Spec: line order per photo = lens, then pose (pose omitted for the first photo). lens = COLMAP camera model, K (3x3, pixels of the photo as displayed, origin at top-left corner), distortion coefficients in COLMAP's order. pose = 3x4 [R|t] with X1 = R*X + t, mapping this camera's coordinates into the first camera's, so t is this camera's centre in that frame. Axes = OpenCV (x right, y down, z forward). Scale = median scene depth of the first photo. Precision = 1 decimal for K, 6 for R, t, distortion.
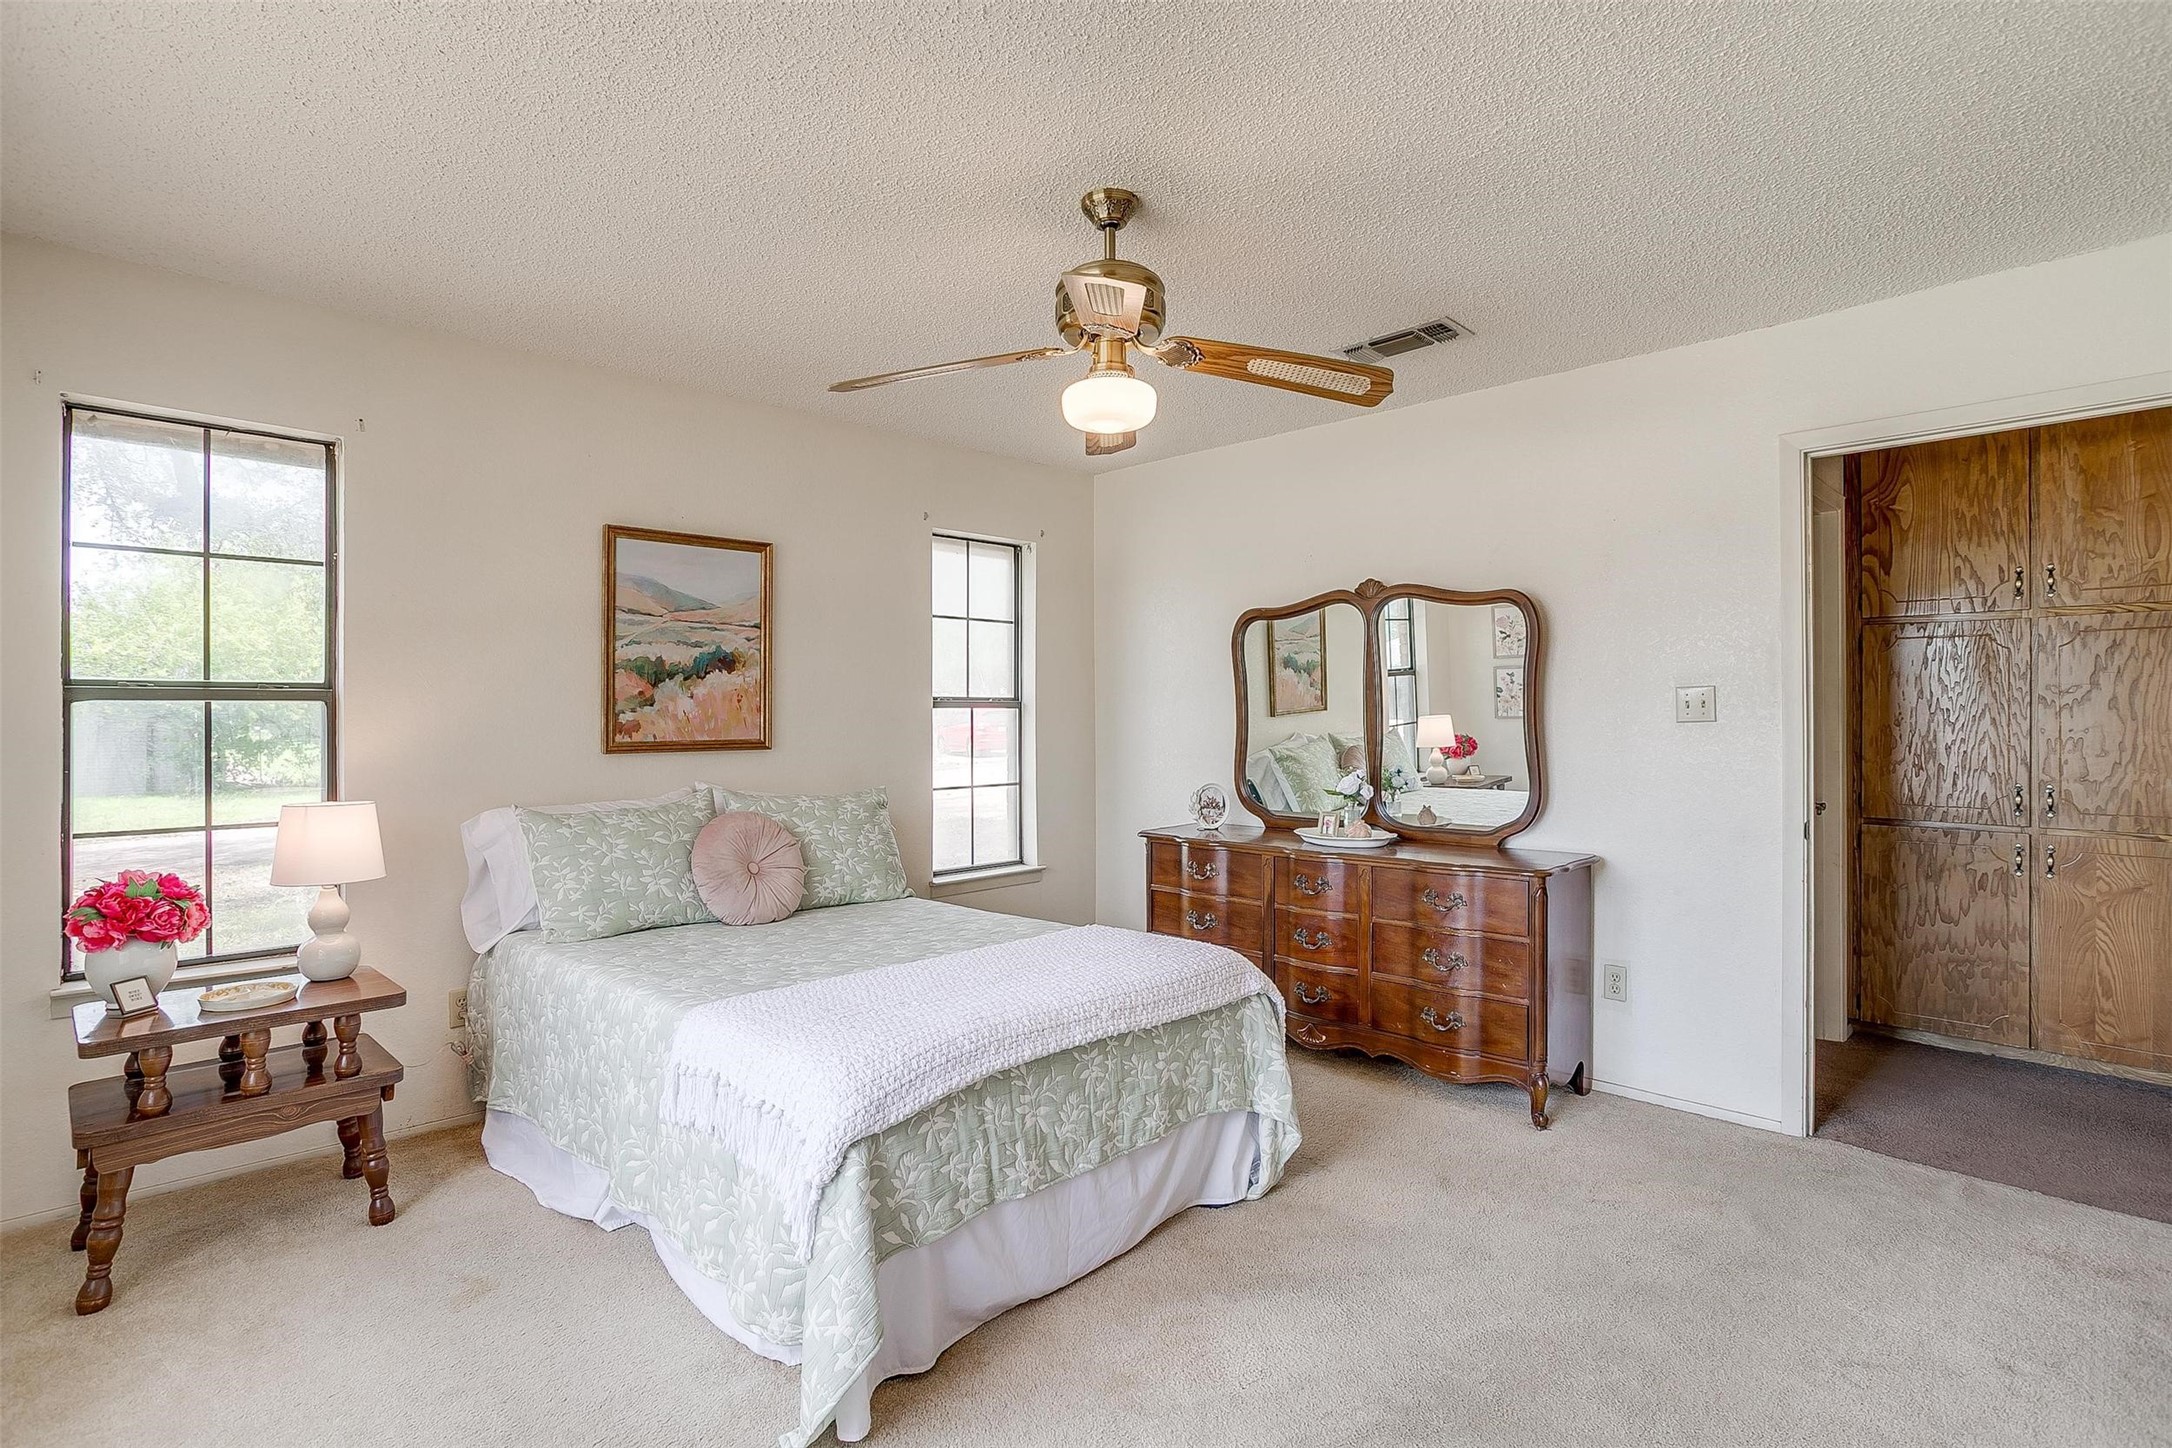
lens RADIAL K [[1060.5, 0, 1076.5], [0, 1060.5, 718.2], [0, 0, 1]] dist [-0.036430, -0.000126]
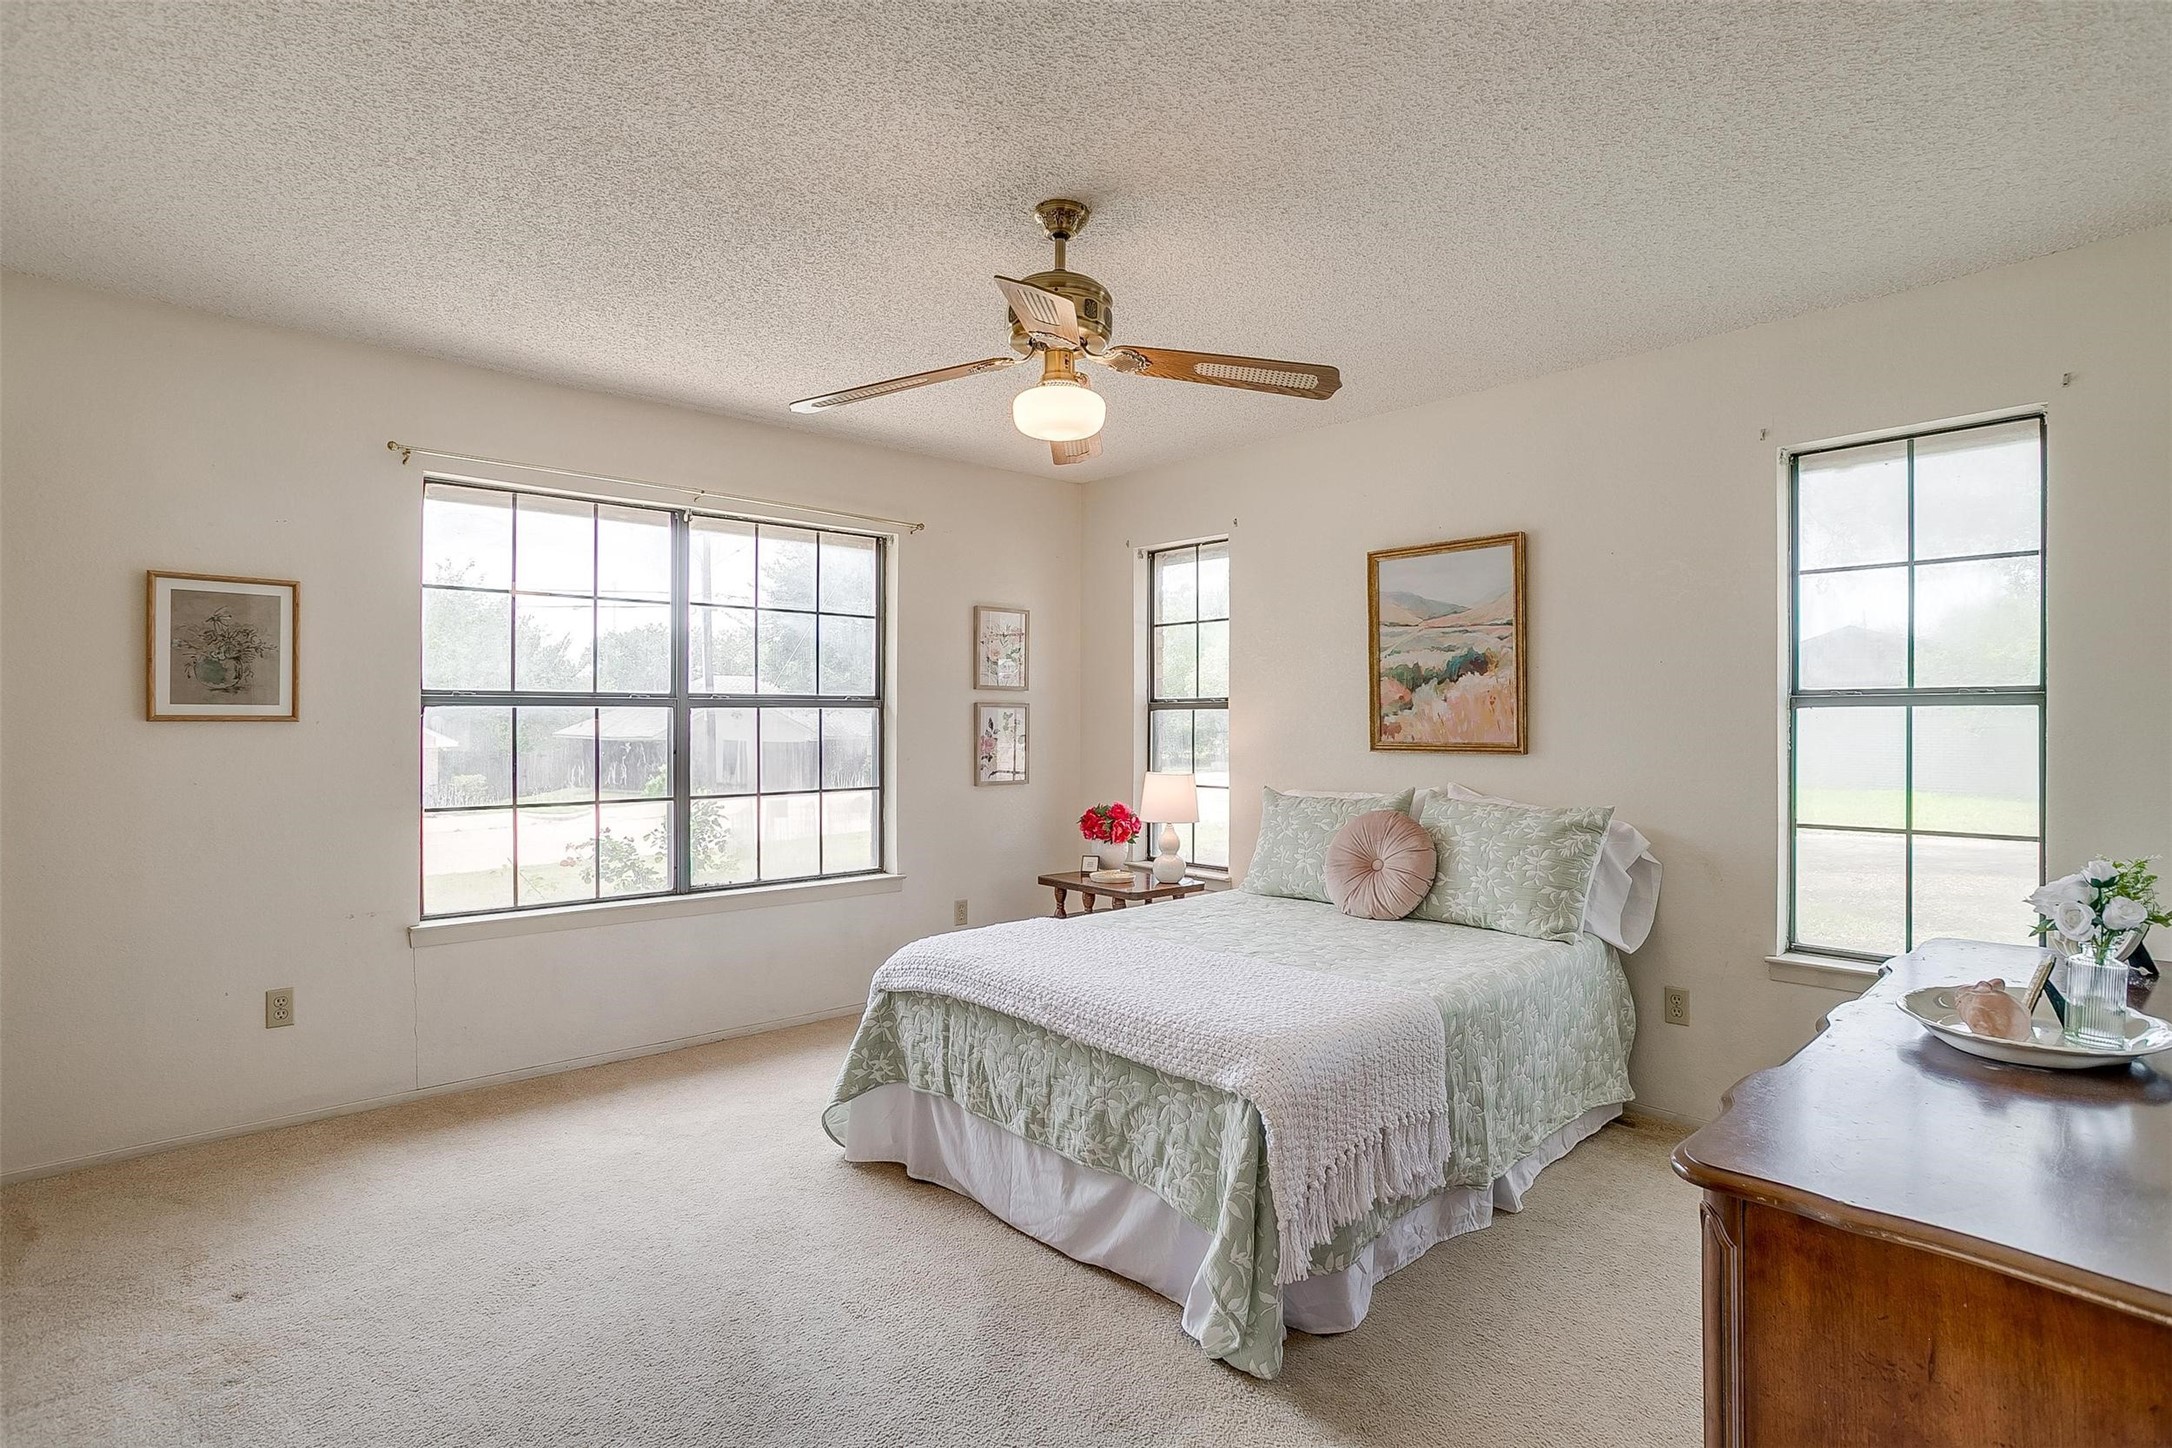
lens RADIAL K [[1060.5, 0, 1077.0], [0, 1060.5, 722.7], [0, 0, 1]] dist [-0.036430, -0.000126]
pose [[-0.045259, 0.002295, -0.998973, 0.703759], [-0.004793, 0.999985, 0.002514, 0.000952], [0.998964, 0.004901, -0.045248, 0.713129]]
